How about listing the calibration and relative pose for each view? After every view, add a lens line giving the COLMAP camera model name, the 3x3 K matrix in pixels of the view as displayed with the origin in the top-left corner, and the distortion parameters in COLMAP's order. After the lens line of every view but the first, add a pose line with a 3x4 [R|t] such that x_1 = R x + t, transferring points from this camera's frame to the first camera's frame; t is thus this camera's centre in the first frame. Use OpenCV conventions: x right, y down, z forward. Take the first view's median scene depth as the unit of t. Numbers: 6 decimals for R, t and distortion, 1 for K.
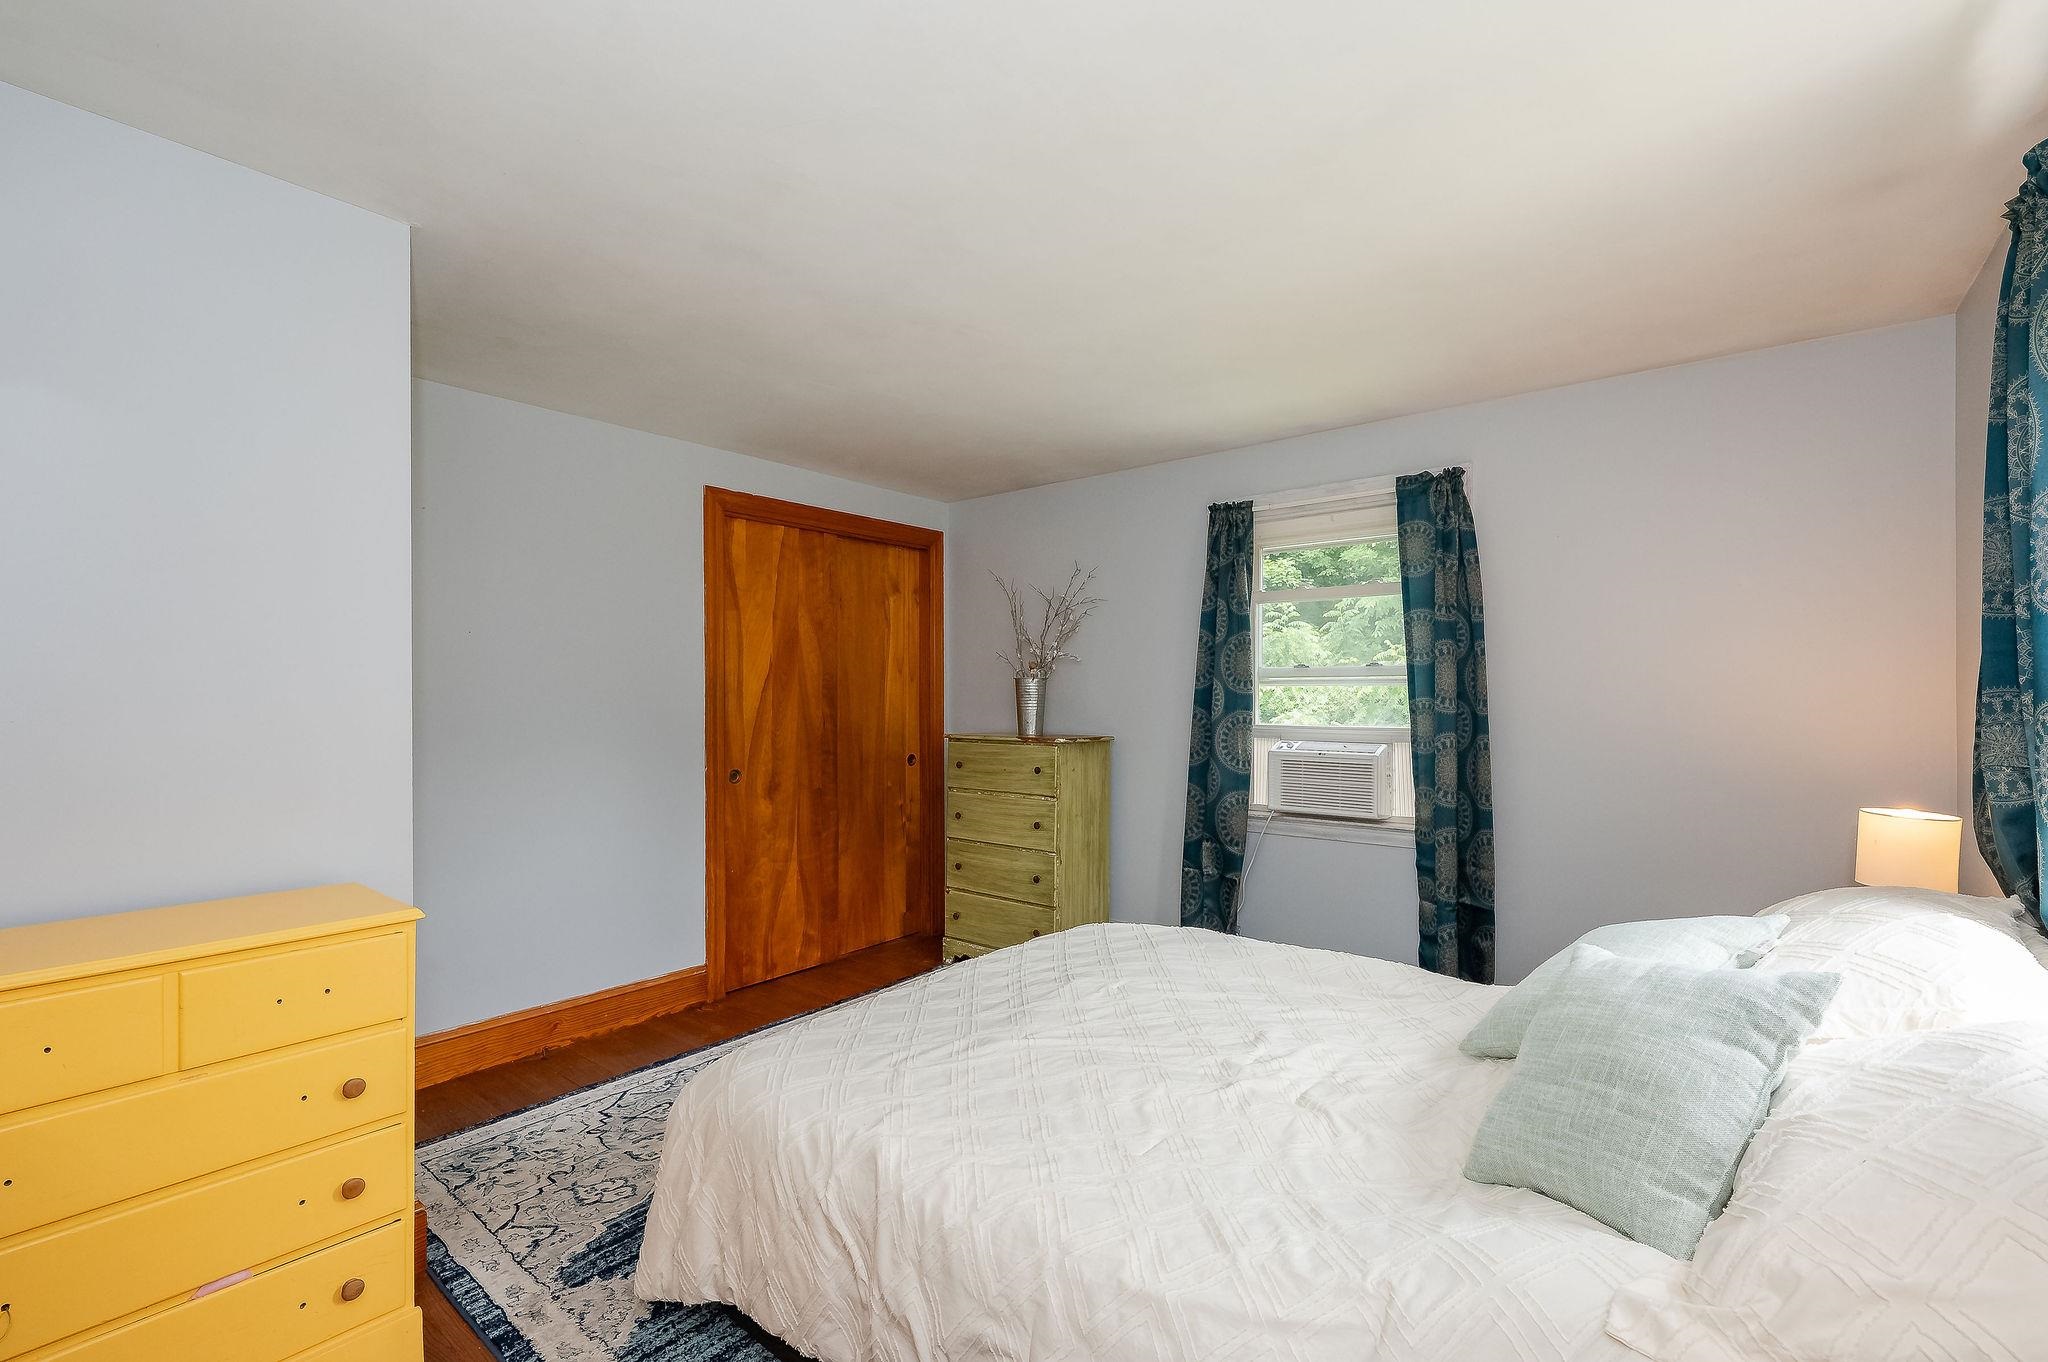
lens RADIAL K [[895.7, 0, 1024.0], [0, 895.7, 681.0], [0, 0, 1]] dist [-0.000333, -0.000036]
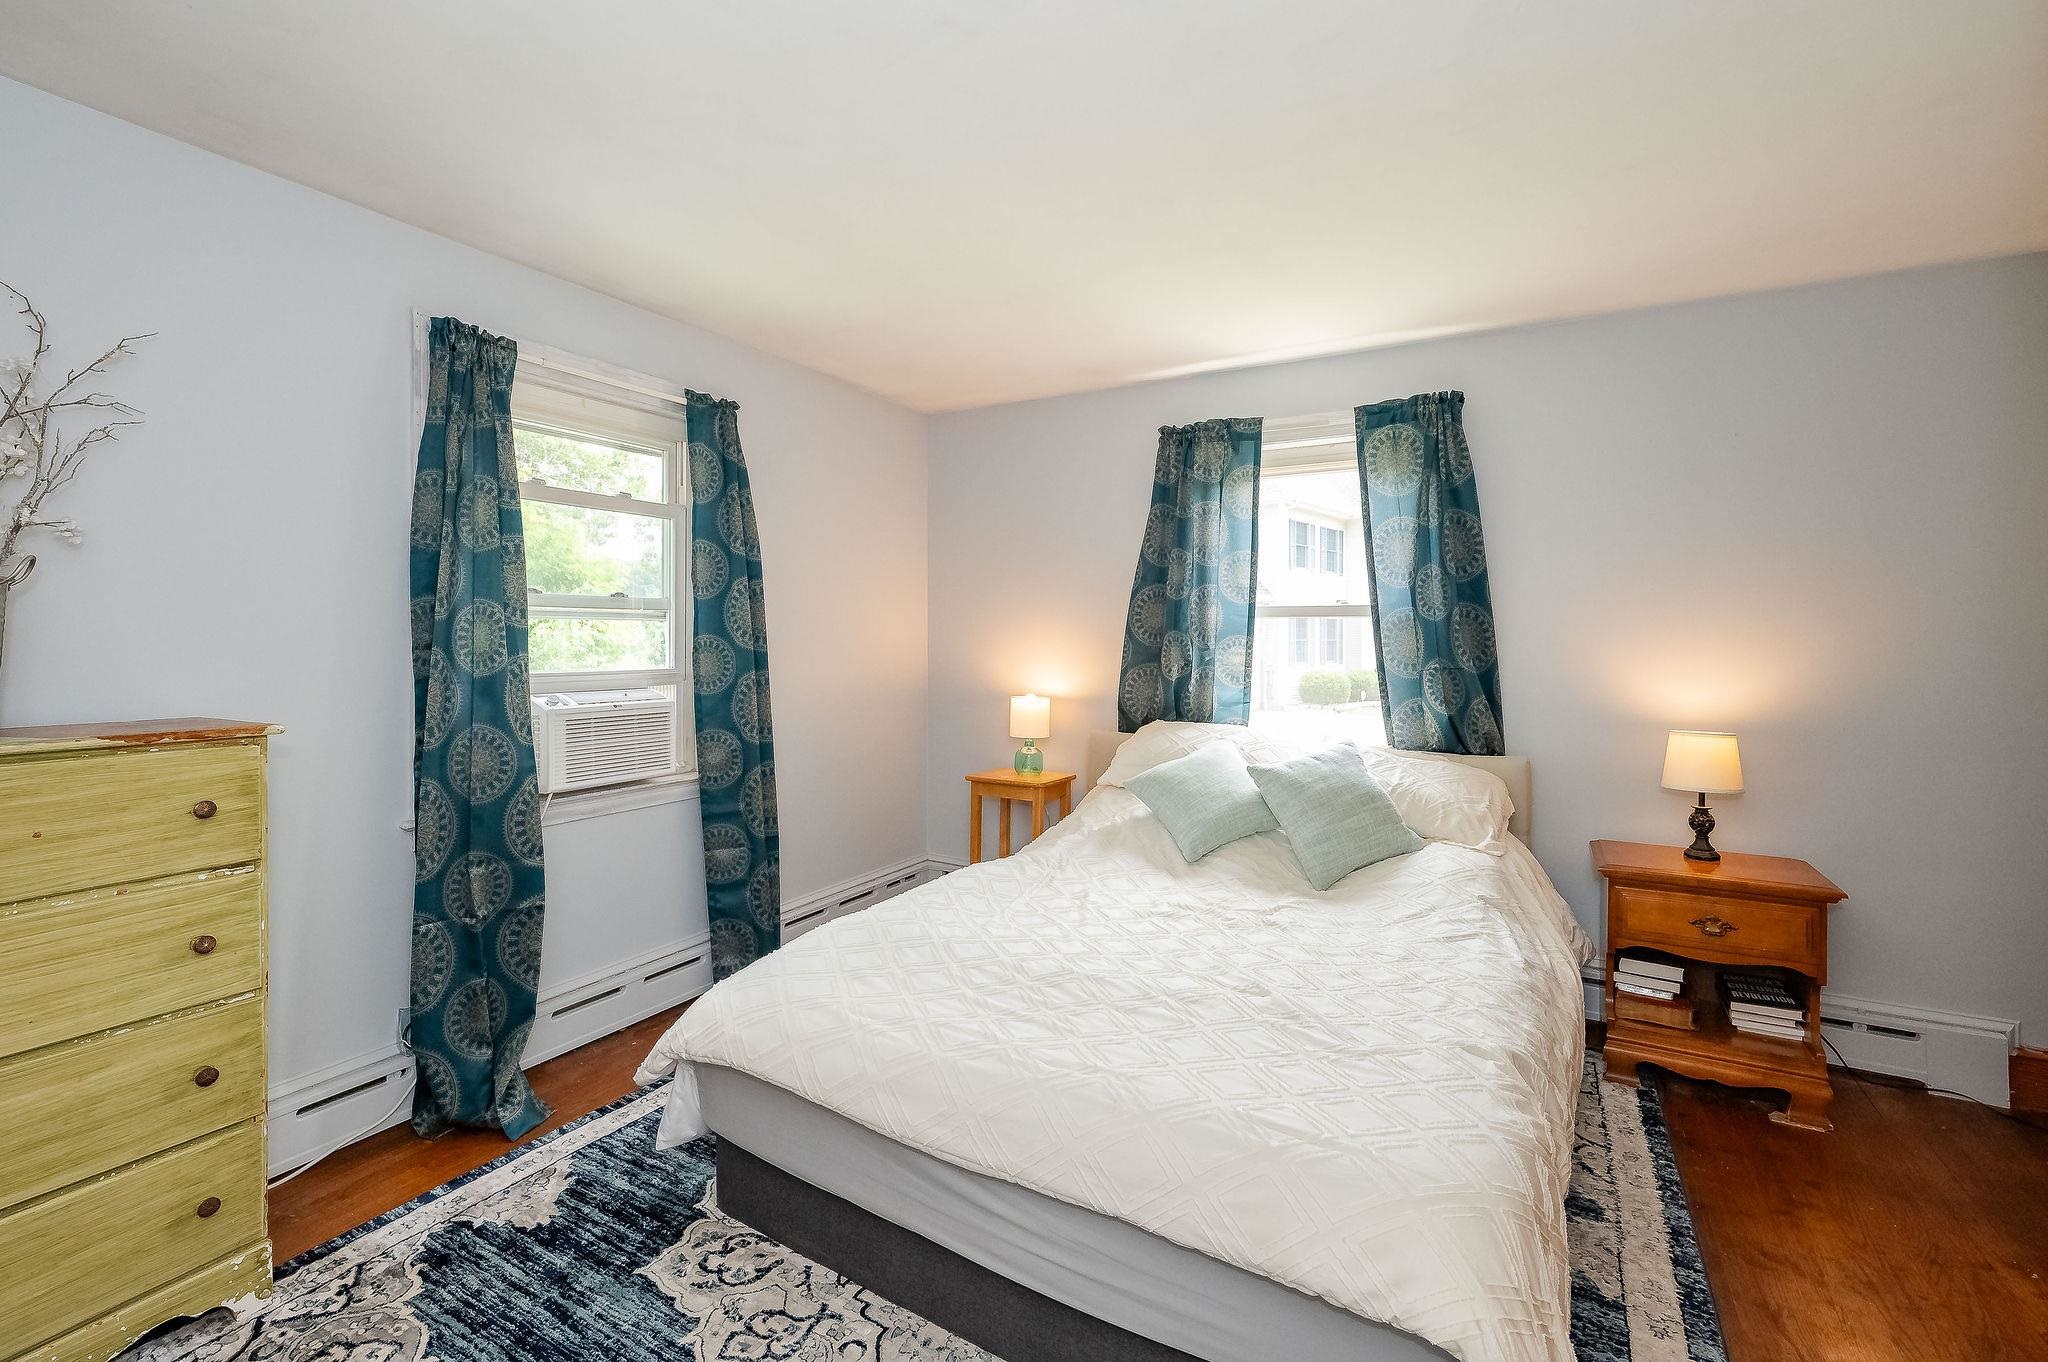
lens RADIAL K [[875.6, 0, 1024.5], [0, 875.6, 640.6], [0, 0, 1]] dist [-0.000693, -0.000177]
pose [[-0.148334, -0.002514, 0.988934, -0.457738], [-0.010393, 0.999946, 0.000983, 0.018769], [-0.988883, -0.010132, -0.148352, 0.724475]]
